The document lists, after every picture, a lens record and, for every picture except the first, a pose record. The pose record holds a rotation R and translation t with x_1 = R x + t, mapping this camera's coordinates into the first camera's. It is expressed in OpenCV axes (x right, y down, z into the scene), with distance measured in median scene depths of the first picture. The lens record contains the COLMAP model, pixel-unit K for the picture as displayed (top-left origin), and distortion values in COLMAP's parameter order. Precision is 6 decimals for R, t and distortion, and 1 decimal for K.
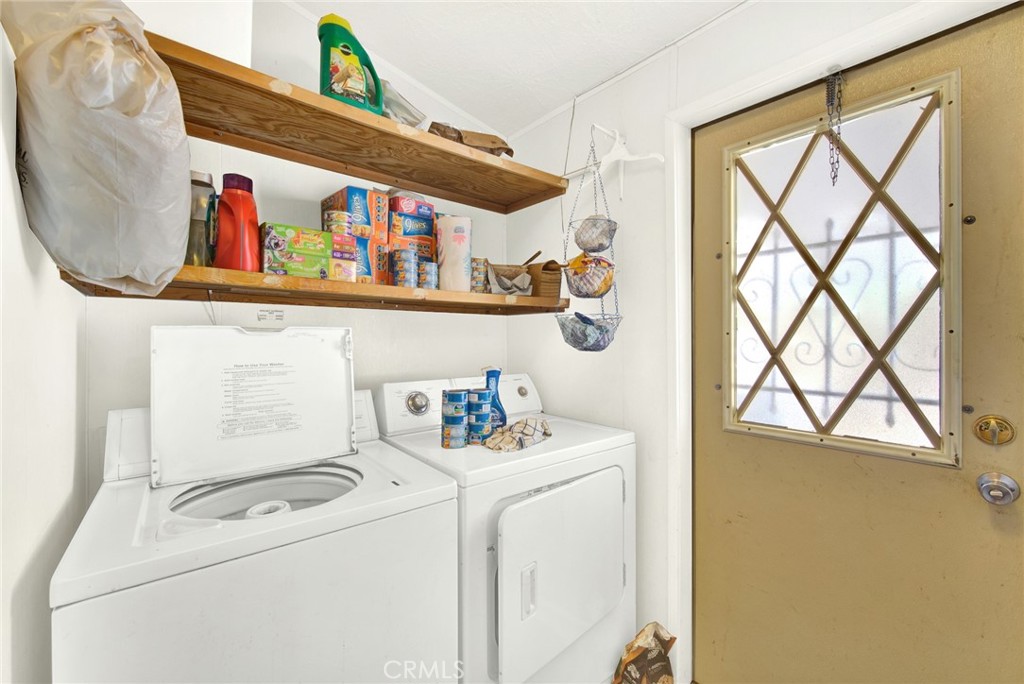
lens RADIAL K [[412.8, 0, 515.0], [0, 412.8, 341.9], [0, 0, 1]] dist [0.000645, -0.001025]
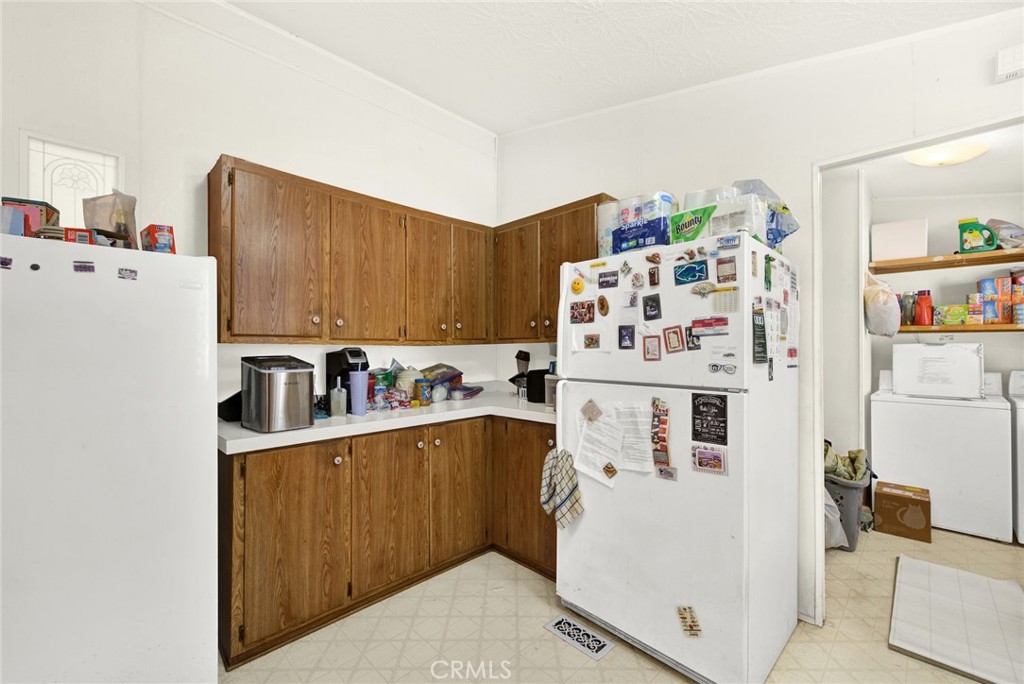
lens RADIAL K [[412.8, 0, 517.2], [0, 412.8, 344.2], [0, 0, 1]] dist [0.000645, -0.001025]
pose [[0.086232, -0.009133, -0.996233, 1.777836], [0.001369, 0.999958, -0.009049, -0.012545], [0.996274, -0.000584, 0.086241, -1.884275]]
